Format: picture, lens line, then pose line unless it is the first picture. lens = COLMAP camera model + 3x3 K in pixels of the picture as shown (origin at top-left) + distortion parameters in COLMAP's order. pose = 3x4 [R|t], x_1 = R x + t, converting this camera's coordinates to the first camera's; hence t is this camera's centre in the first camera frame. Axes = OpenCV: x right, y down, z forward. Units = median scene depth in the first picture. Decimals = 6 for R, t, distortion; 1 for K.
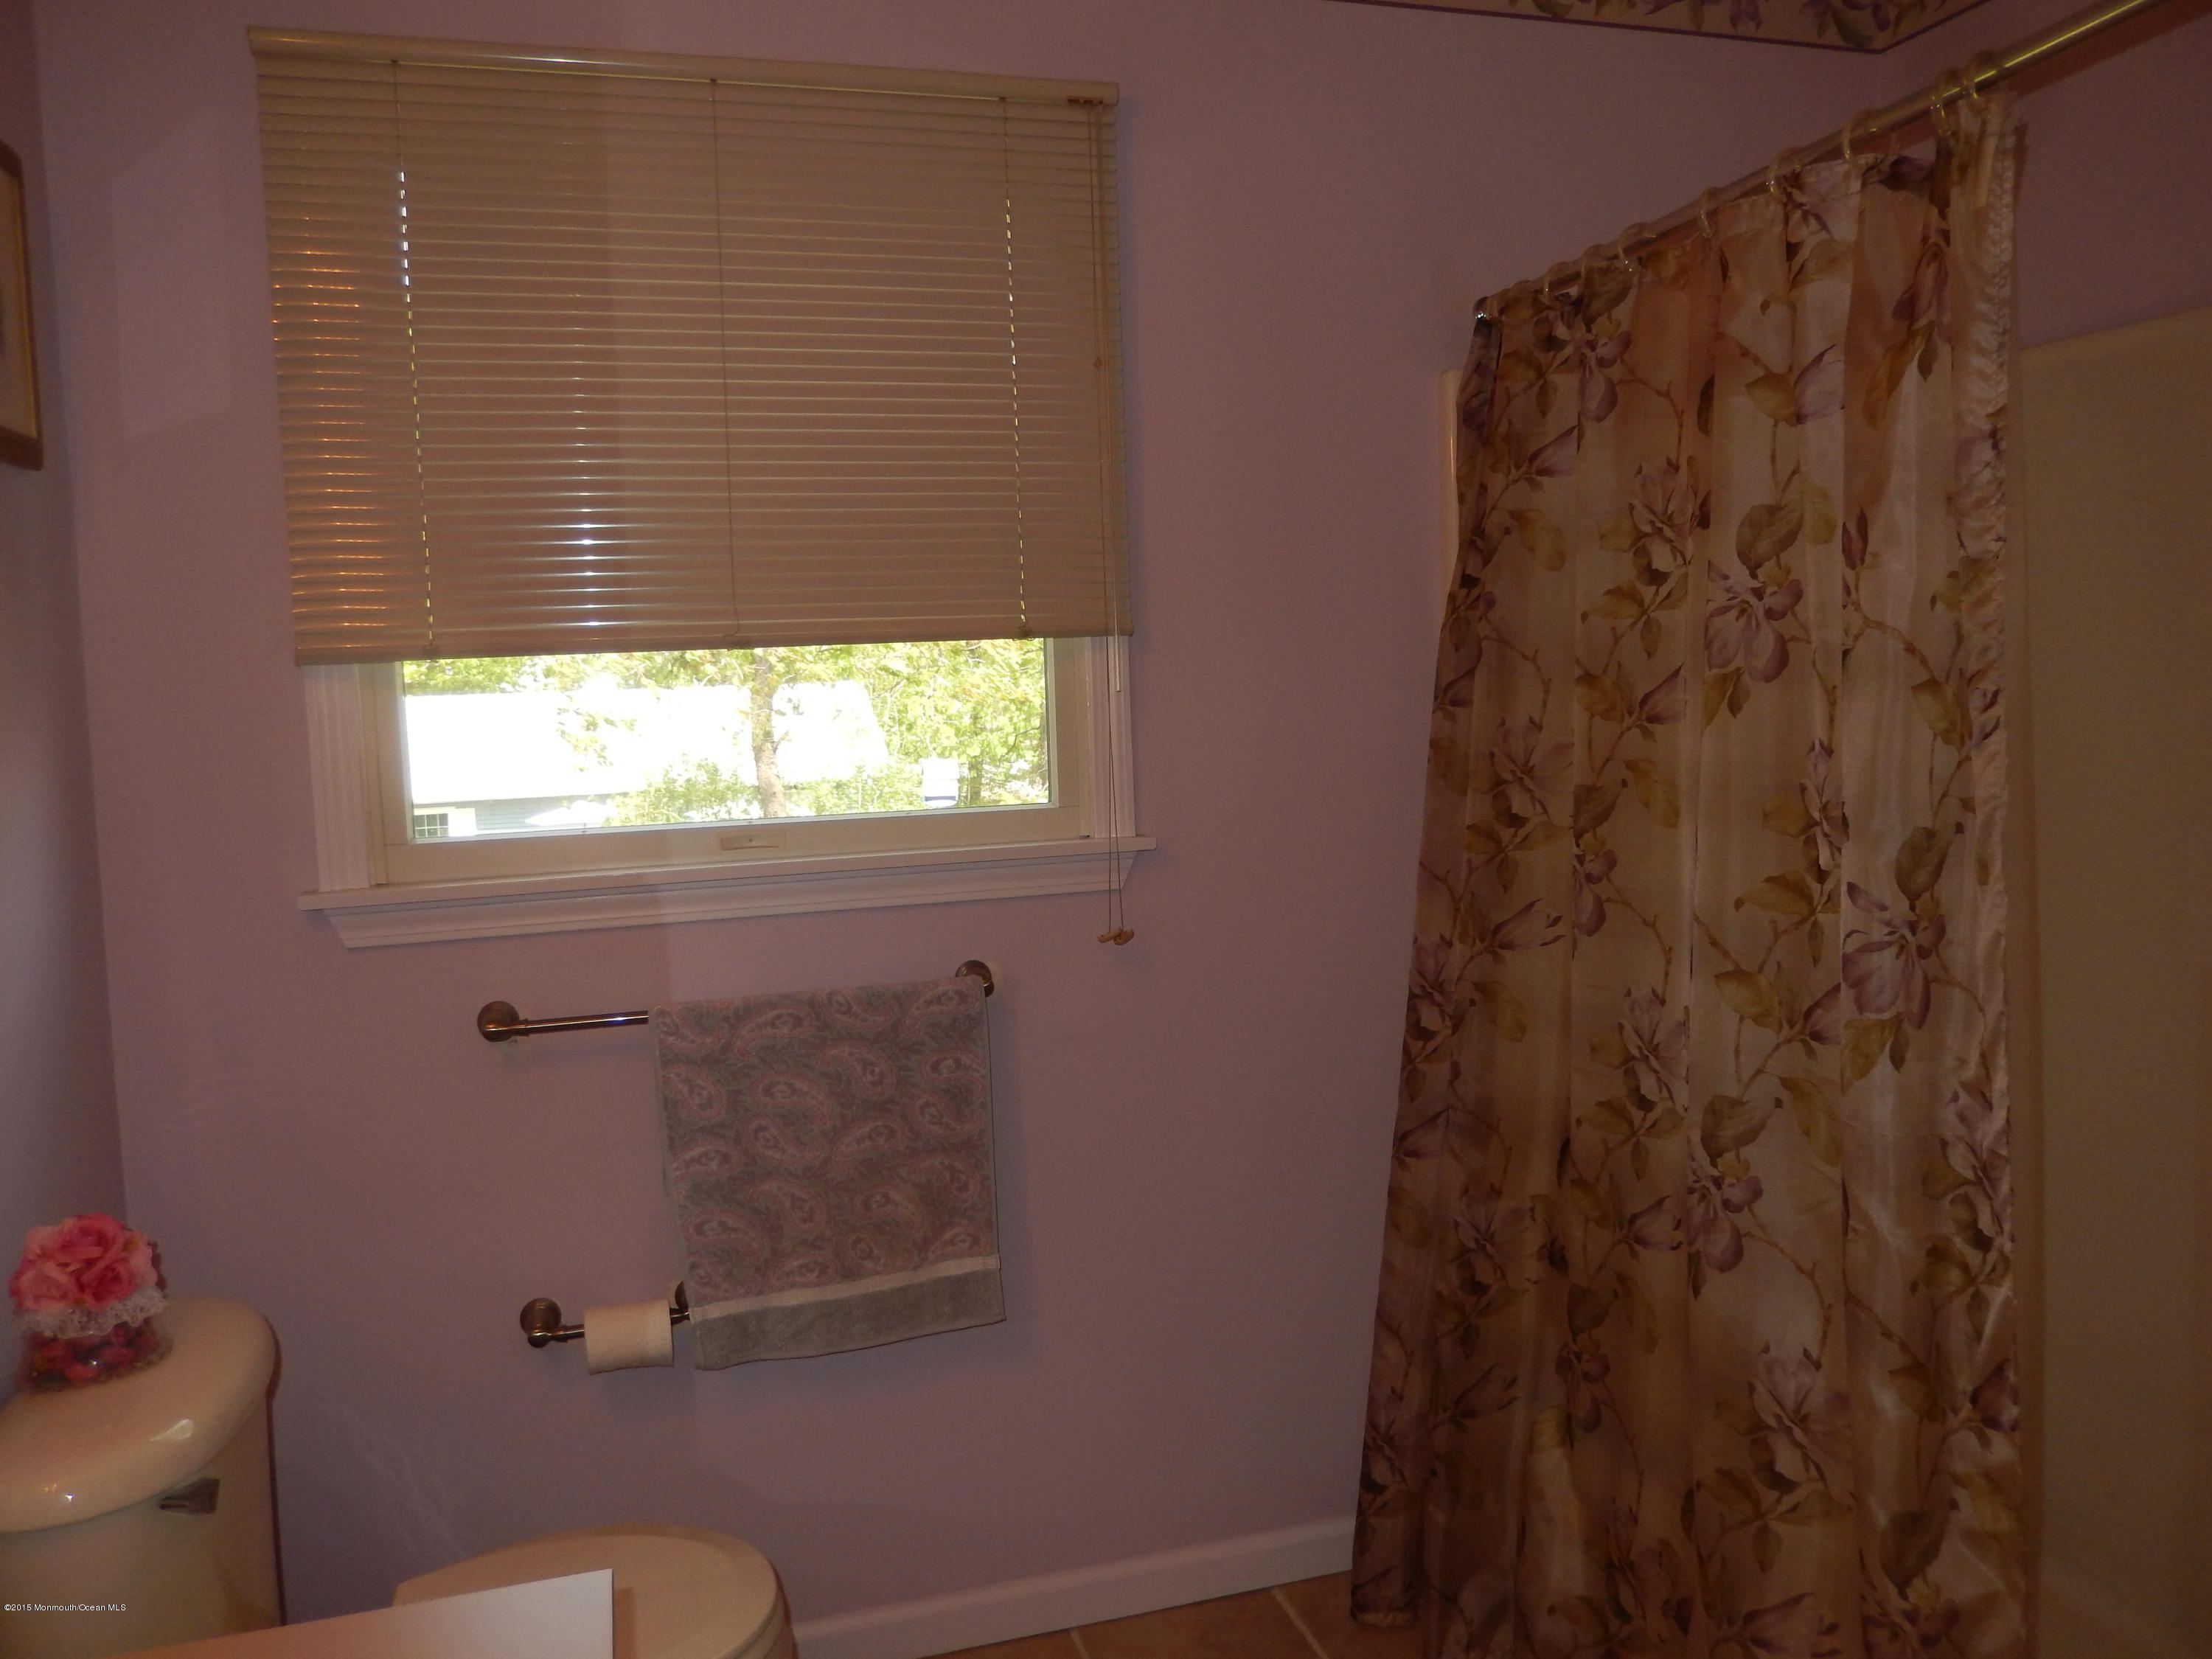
lens RADIAL K [[1667.8, 0, 1118.9], [0, 1667.8, 817.7], [0, 0, 1]] dist [-0.004296, 0.000558]
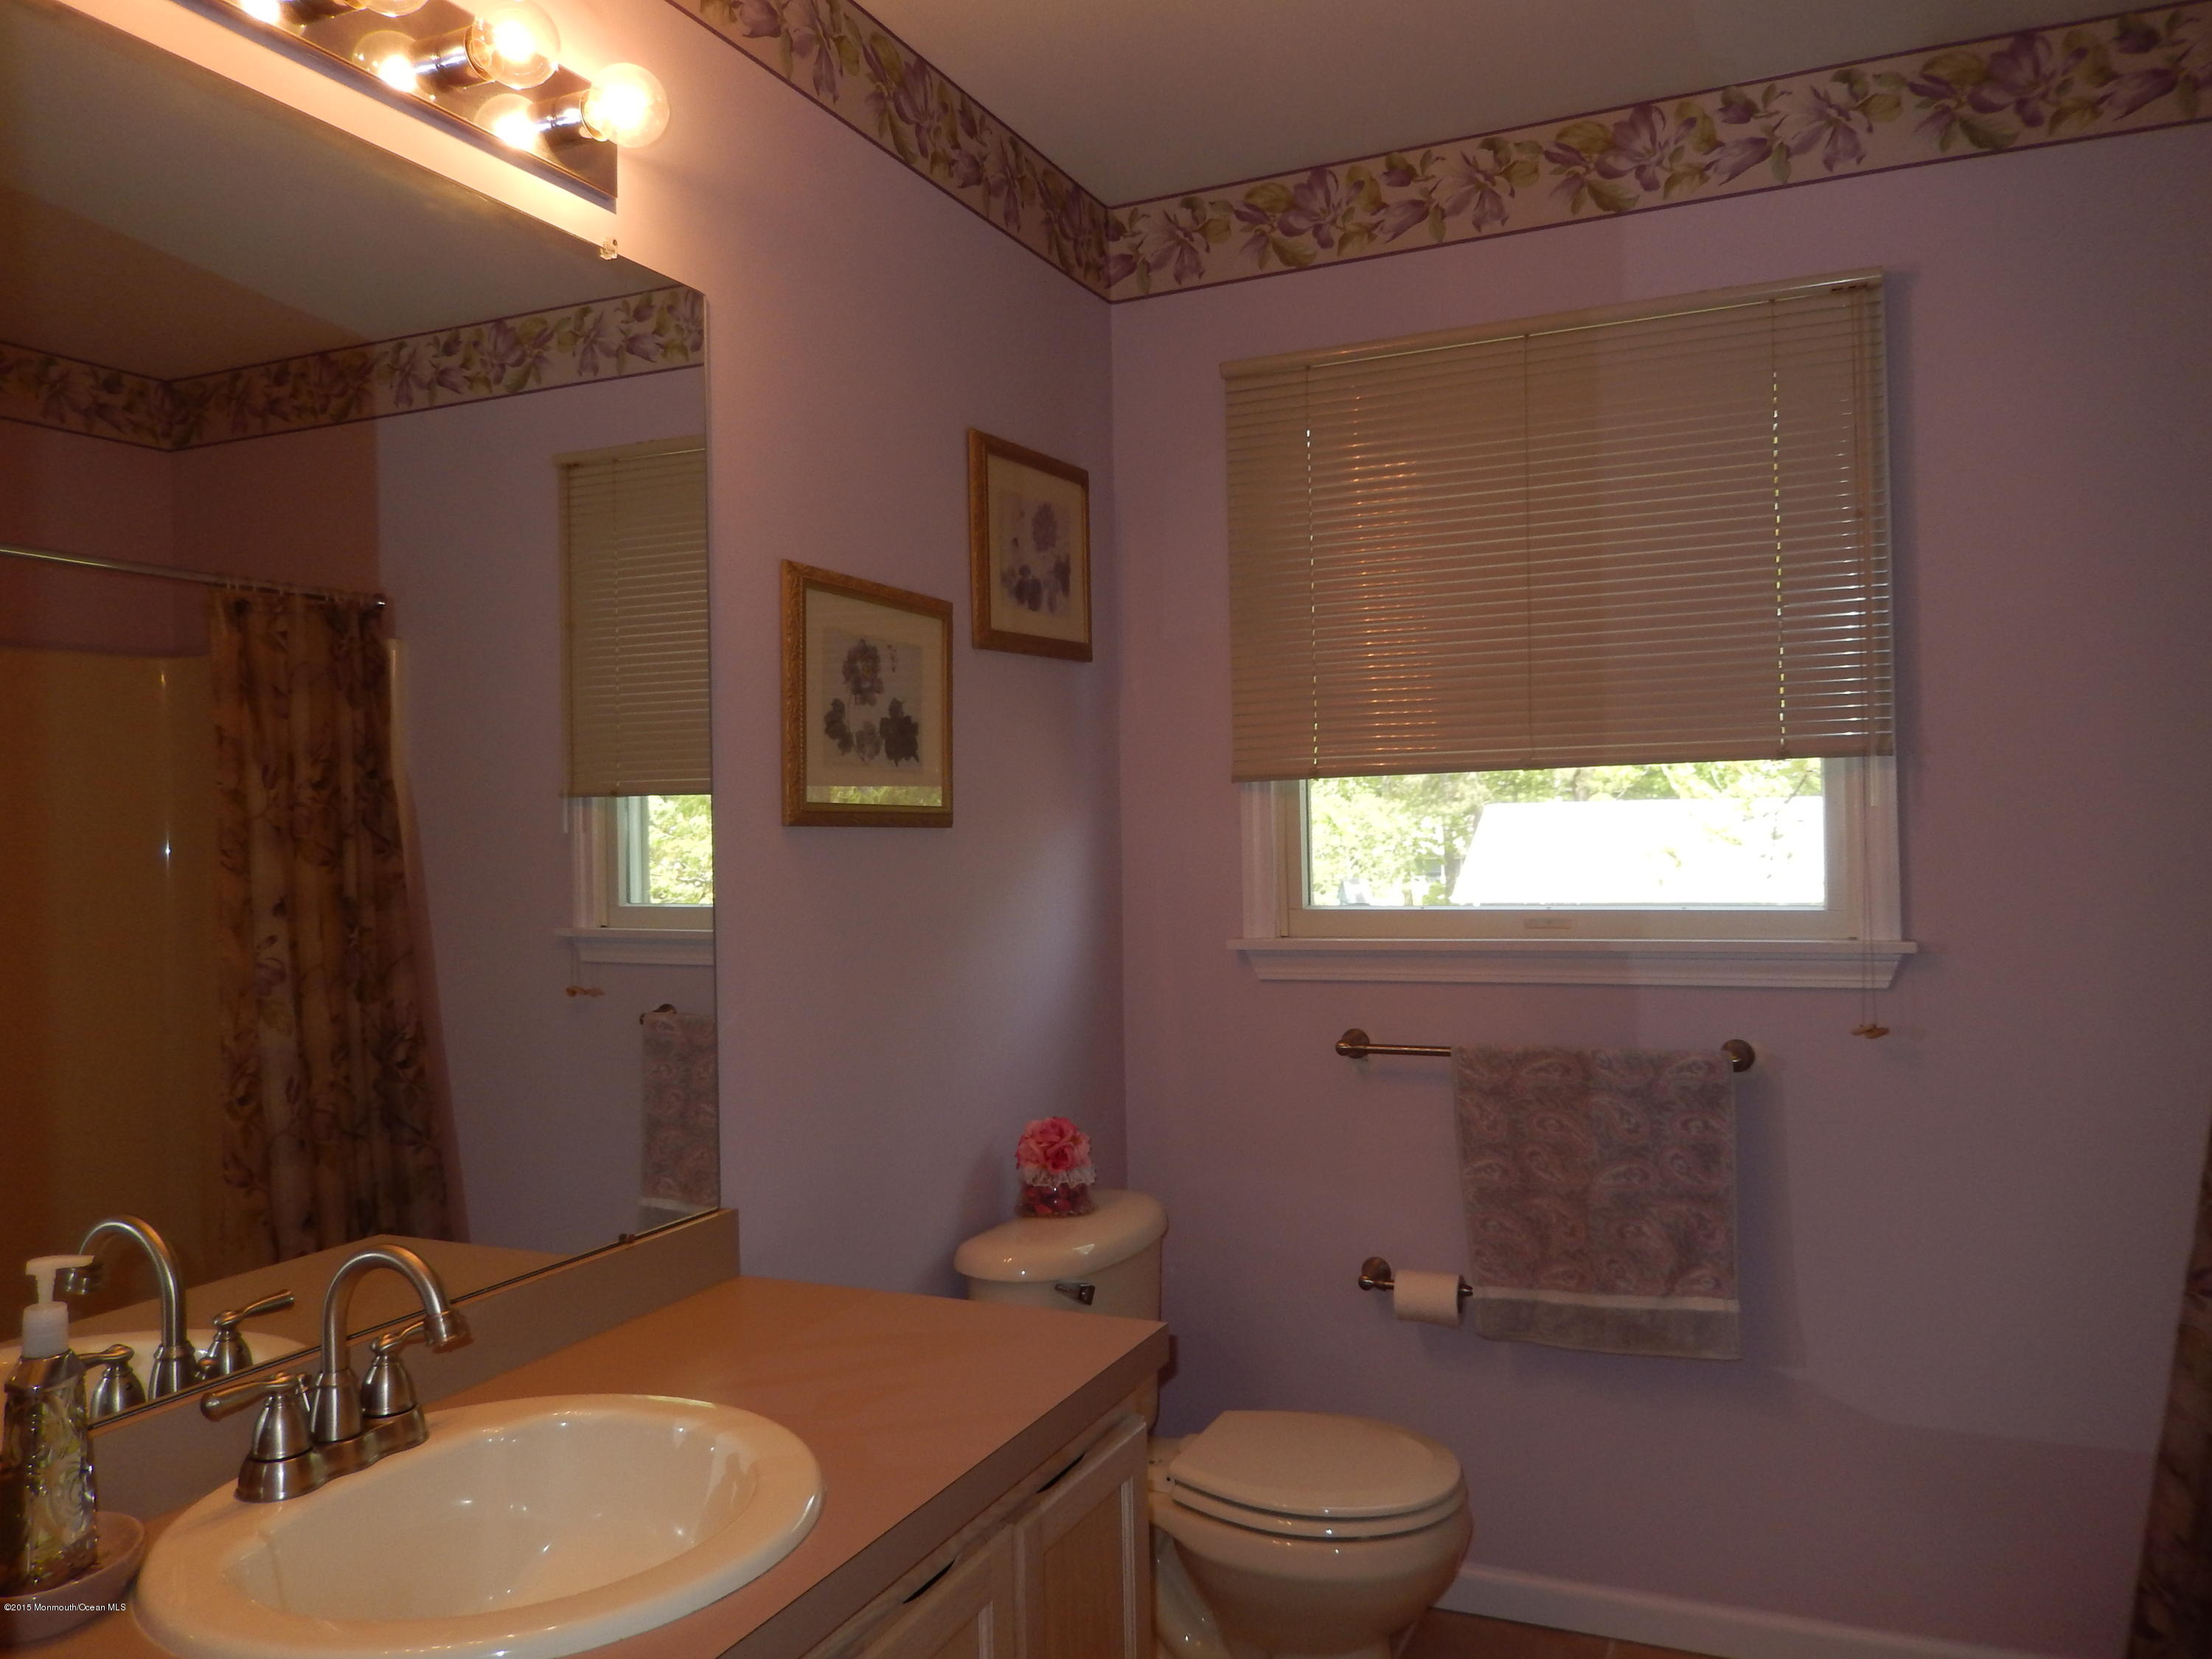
lens RADIAL K [[1663.1, 0, 1106.0], [0, 1663.1, 829.5], [0, 0, 1]] dist [-0.002956, -0.012596]
pose [[0.752639, 0.020946, -0.658100, 0.353500], [-0.058852, 0.997633, -0.035554, 0.008163], [0.655797, 0.065490, 0.752091, -0.159048]]
